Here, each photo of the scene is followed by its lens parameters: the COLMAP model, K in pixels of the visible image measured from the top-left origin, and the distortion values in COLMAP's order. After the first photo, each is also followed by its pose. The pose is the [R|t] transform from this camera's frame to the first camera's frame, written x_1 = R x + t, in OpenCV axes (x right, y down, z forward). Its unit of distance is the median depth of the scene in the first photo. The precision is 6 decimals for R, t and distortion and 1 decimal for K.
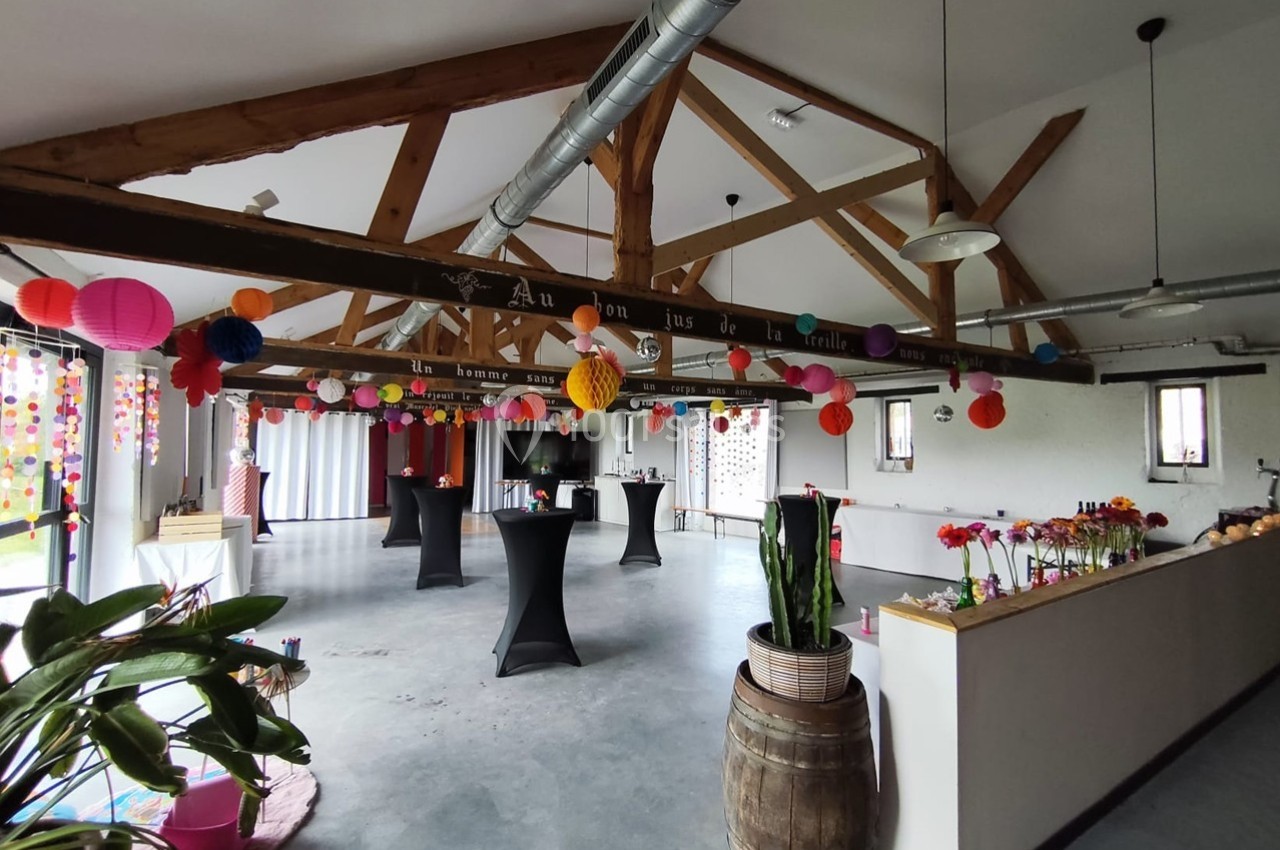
lens RADIAL K [[555.0, 0, 636.3], [0, 555.0, 422.0], [0, 0, 1]] dist [-0.005028, 0.000031]
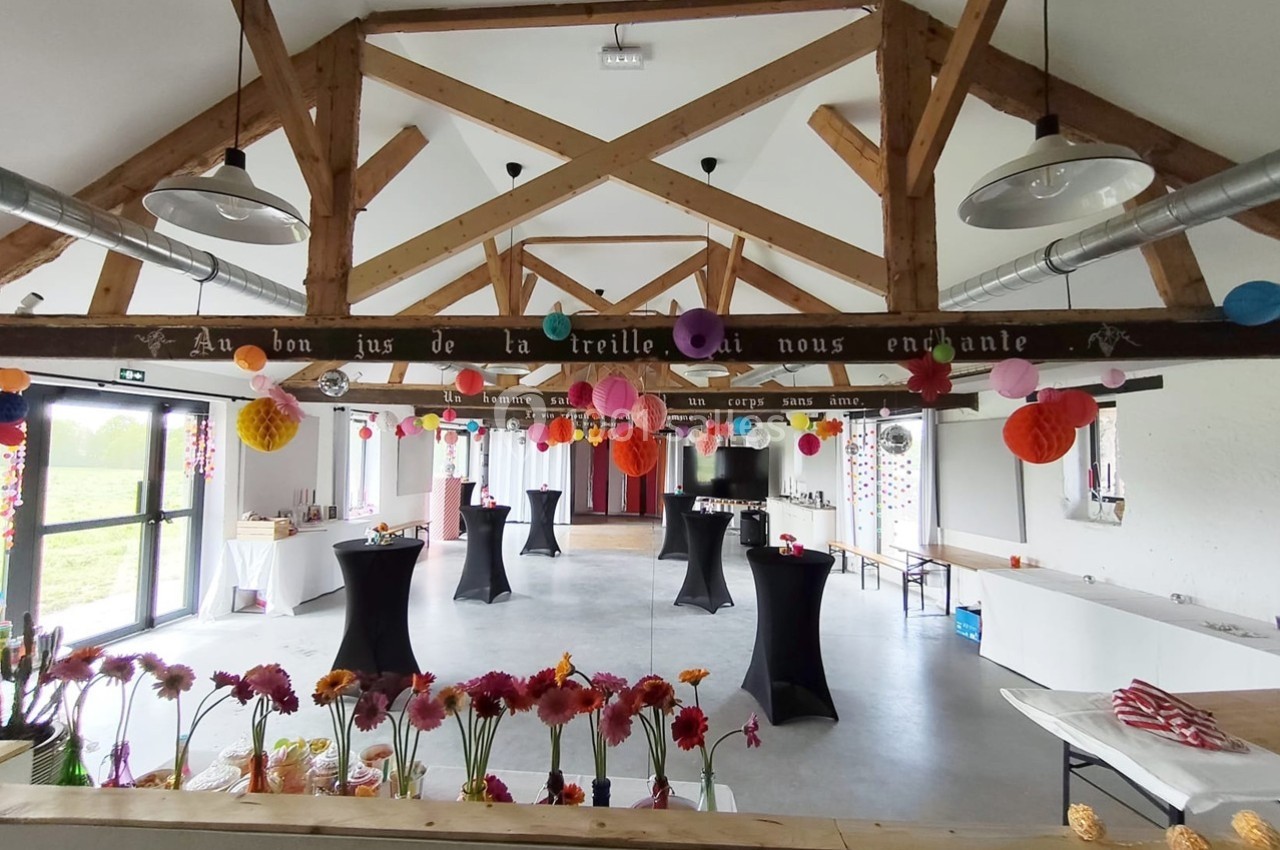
lens RADIAL K [[555.0, 0, 639.2], [0, 555.0, 425.2], [0, 0, 1]] dist [-0.005028, 0.000031]
pose [[0.826958, -0.022797, -0.561801, 0.826818], [0.018044, 0.999739, -0.014008, -0.033003], [0.561974, 0.001447, 0.827154, 0.456482]]
